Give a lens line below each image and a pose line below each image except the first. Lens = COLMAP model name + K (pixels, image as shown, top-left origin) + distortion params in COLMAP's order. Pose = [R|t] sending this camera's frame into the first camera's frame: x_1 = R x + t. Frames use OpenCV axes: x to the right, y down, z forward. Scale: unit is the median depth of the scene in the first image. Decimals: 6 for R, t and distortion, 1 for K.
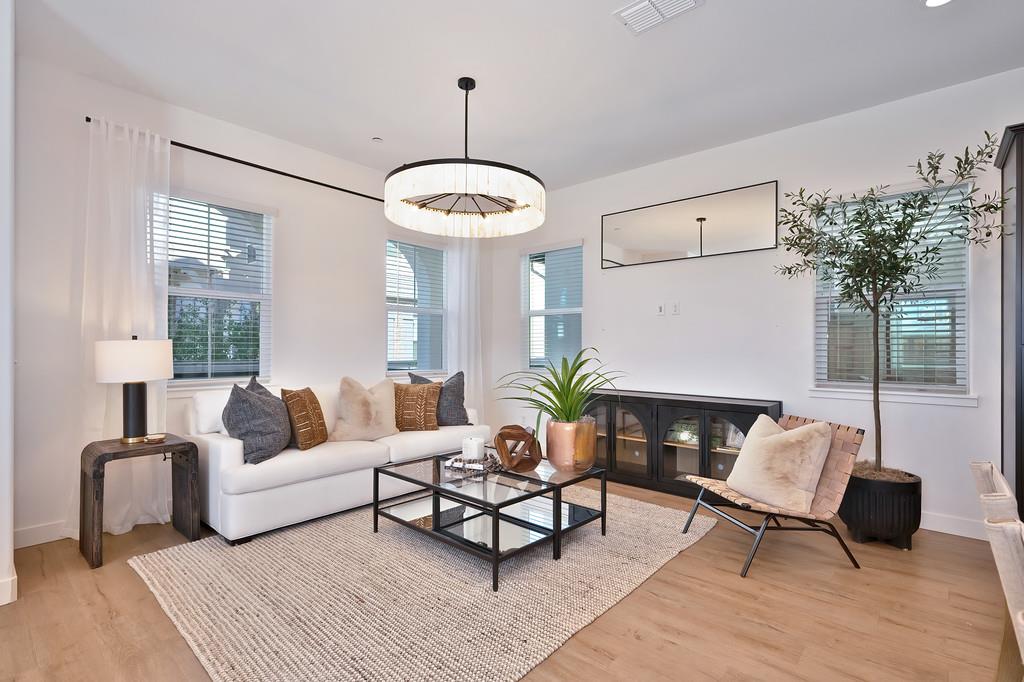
lens RADIAL K [[478.3, 0, 510.0], [0, 478.3, 346.9], [0, 0, 1]] dist [-0.000507, 0.000164]
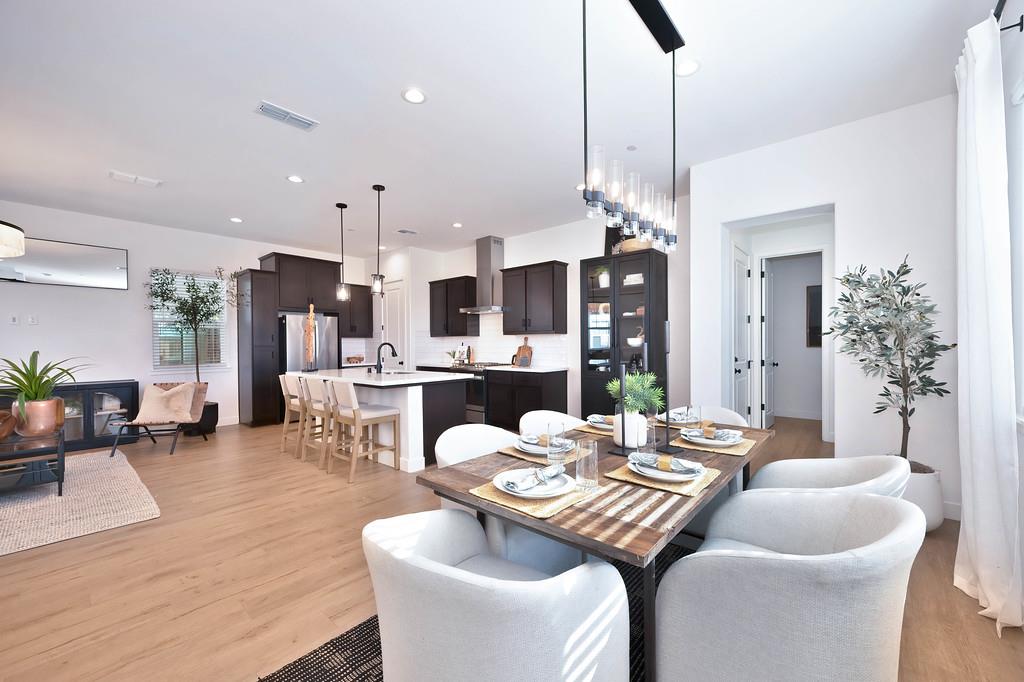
lens RADIAL K [[402.4, 0, 520.8], [0, 402.4, 347.2], [0, 0, 1]] dist [-0.003835, 0.000444]
pose [[-0.018255, -0.012734, 0.999752, -1.081479], [0.005659, 0.999902, 0.012839, -0.016498], [-0.999817, 0.005892, -0.018181, -0.437915]]
